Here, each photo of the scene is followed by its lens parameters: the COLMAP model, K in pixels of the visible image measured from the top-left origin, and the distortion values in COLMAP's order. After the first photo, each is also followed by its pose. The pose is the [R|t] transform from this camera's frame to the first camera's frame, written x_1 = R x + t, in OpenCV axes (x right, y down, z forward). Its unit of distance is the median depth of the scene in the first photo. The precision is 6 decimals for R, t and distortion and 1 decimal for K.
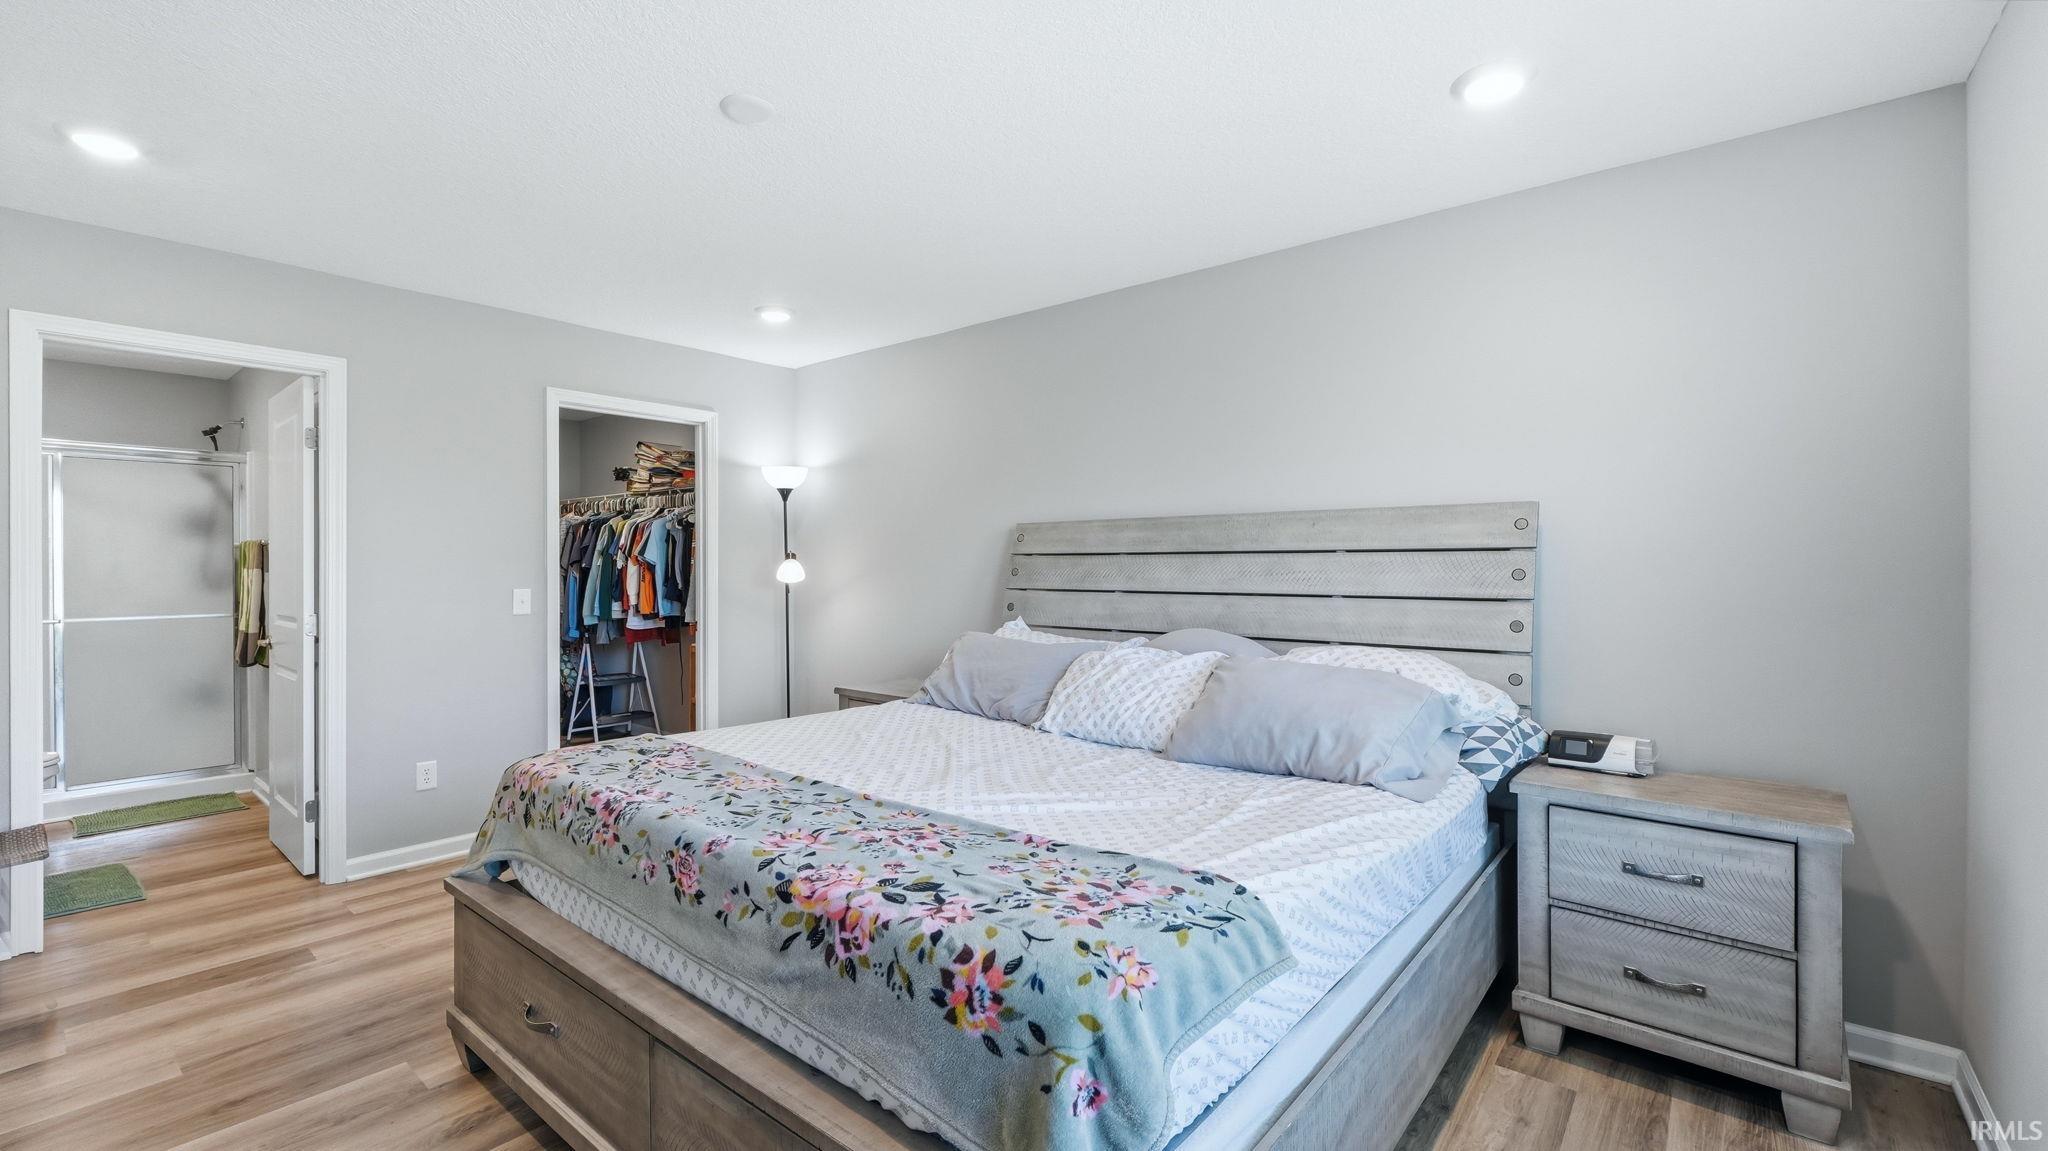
lens RADIAL K [[842.6, 0, 1032.4], [0, 842.6, 569.4], [0, 0, 1]] dist [-0.001630, 0.000161]
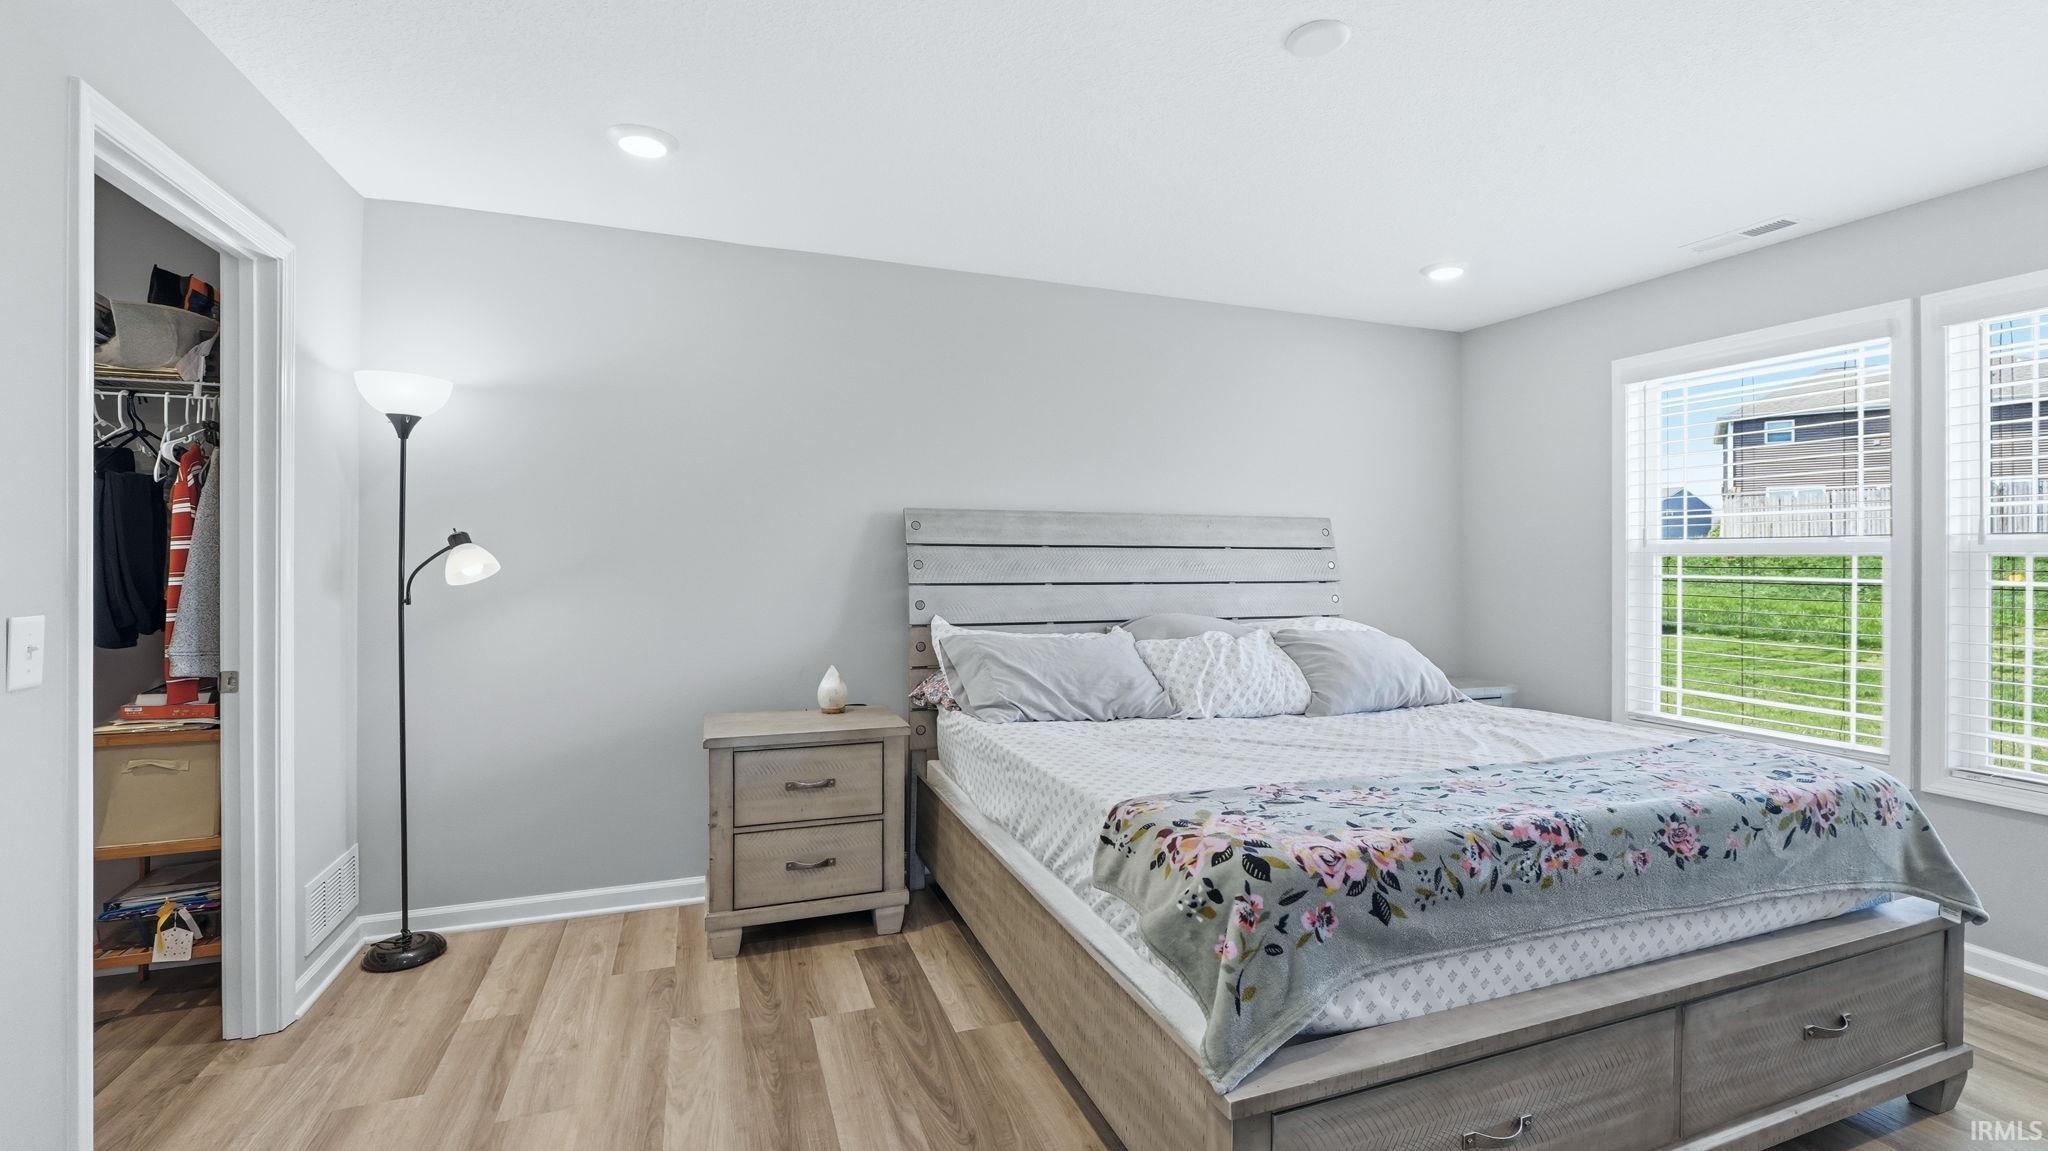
lens RADIAL K [[854.7, 0, 1021.7], [0, 854.7, 562.0], [0, 0, 1]] dist [-0.002457, -0.000097]
pose [[0.516770, -0.001330, 0.856123, -1.764791], [0.000035, 0.999999, 0.001532, -0.002752], [-0.856124, -0.000762, 0.516770, 1.137269]]
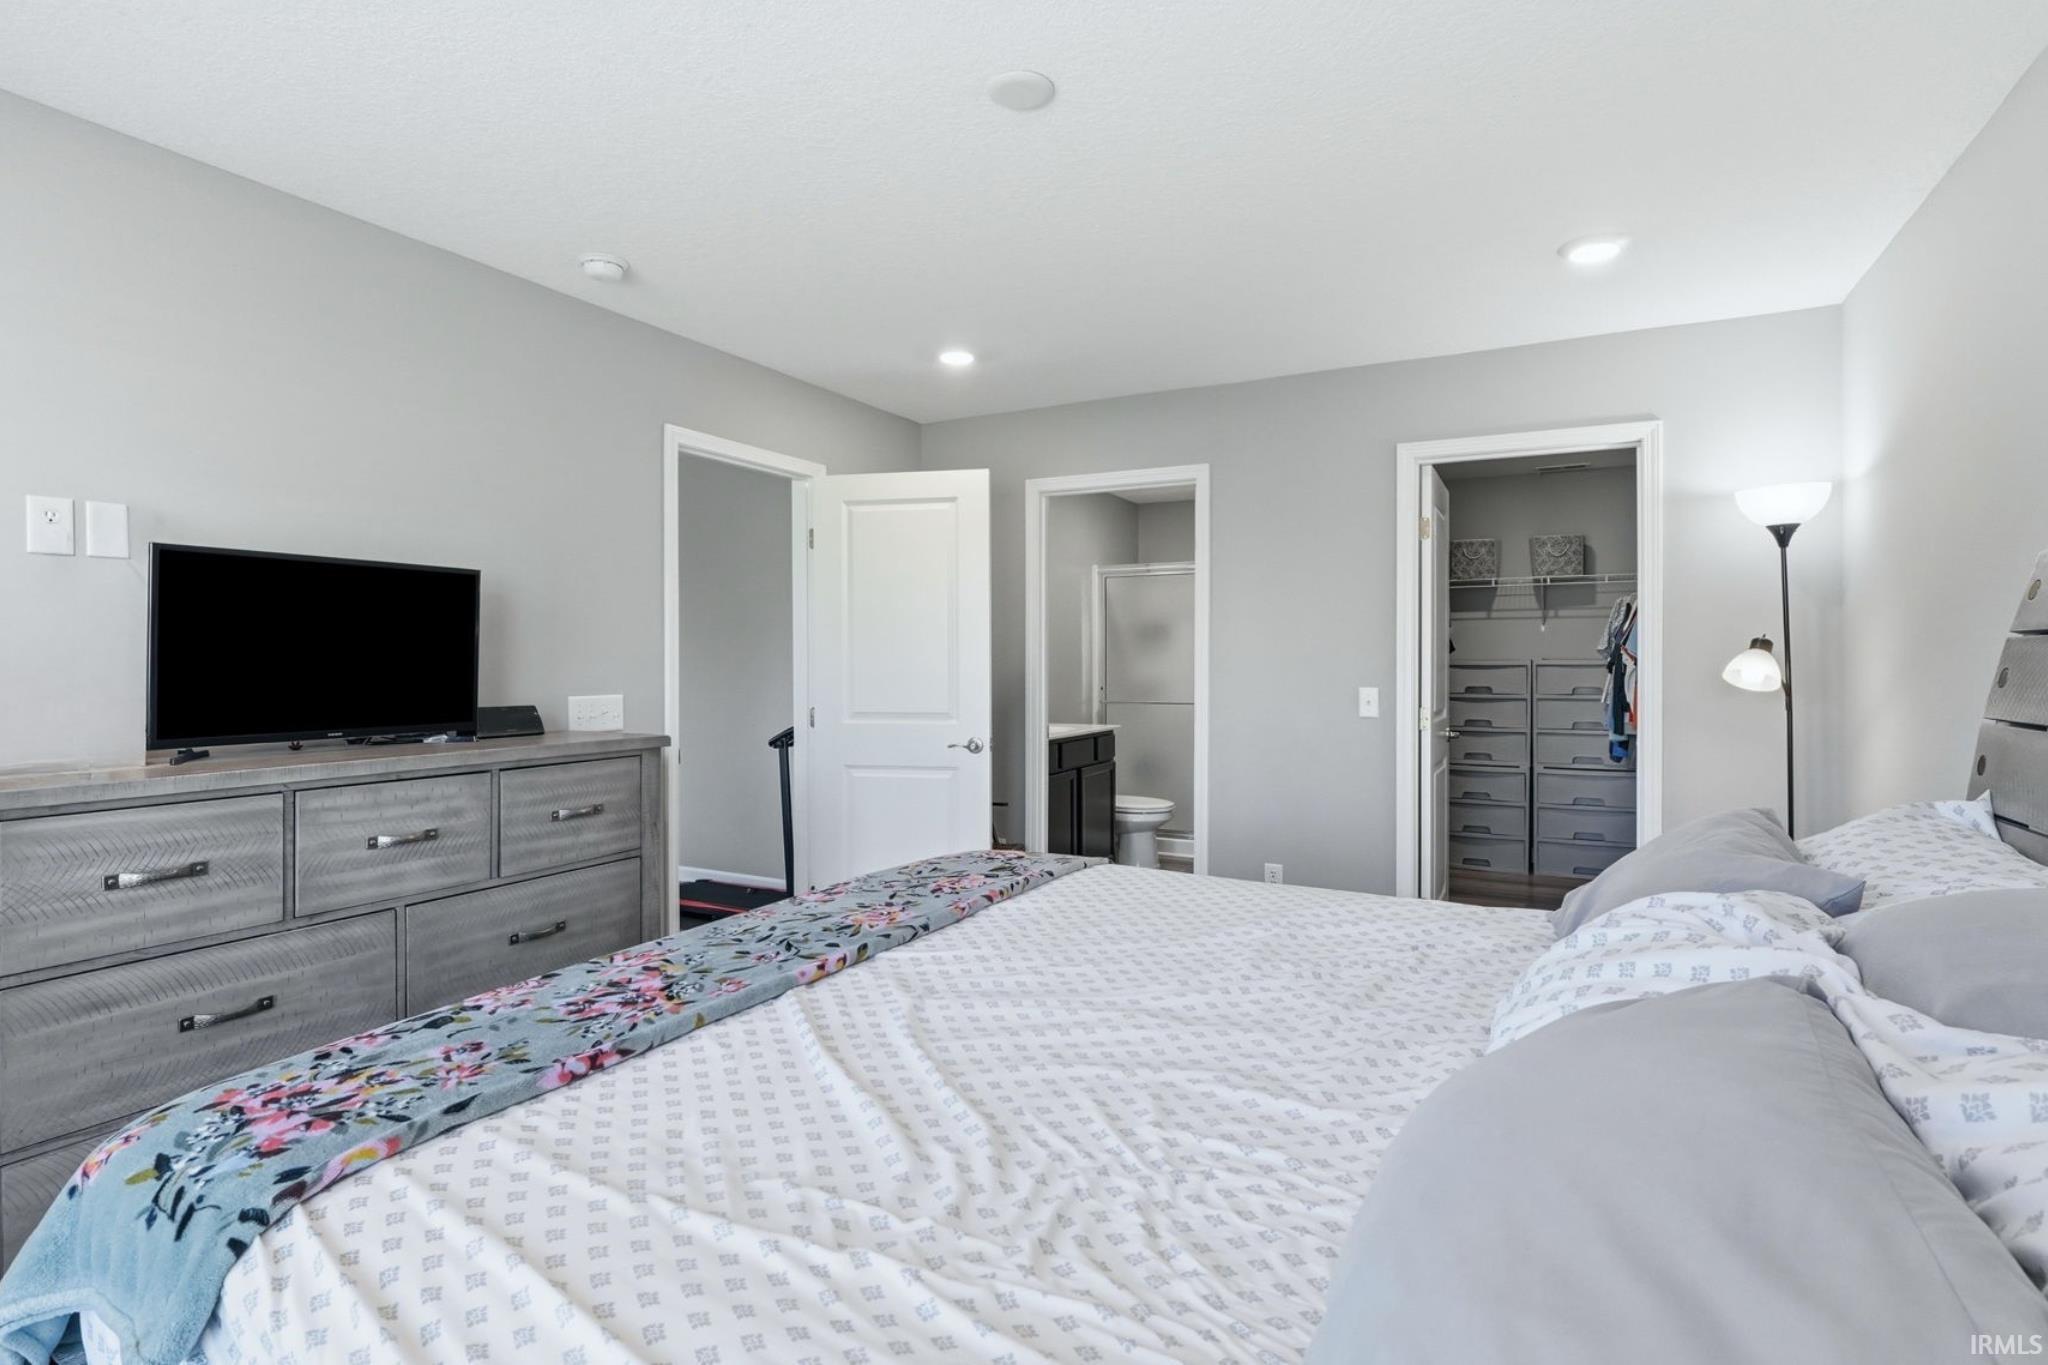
lens RADIAL K [[1035.2, 0, 1029.7], [0, 1035.2, 662.2], [0, 0, 1]] dist [-0.000028, 0.000236]
pose [[0.202956, 0.000895, -0.979188, 0.880214], [-0.006275, 0.999980, -0.000387, -0.003104], [0.979168, 0.006223, 0.202957, 1.150950]]
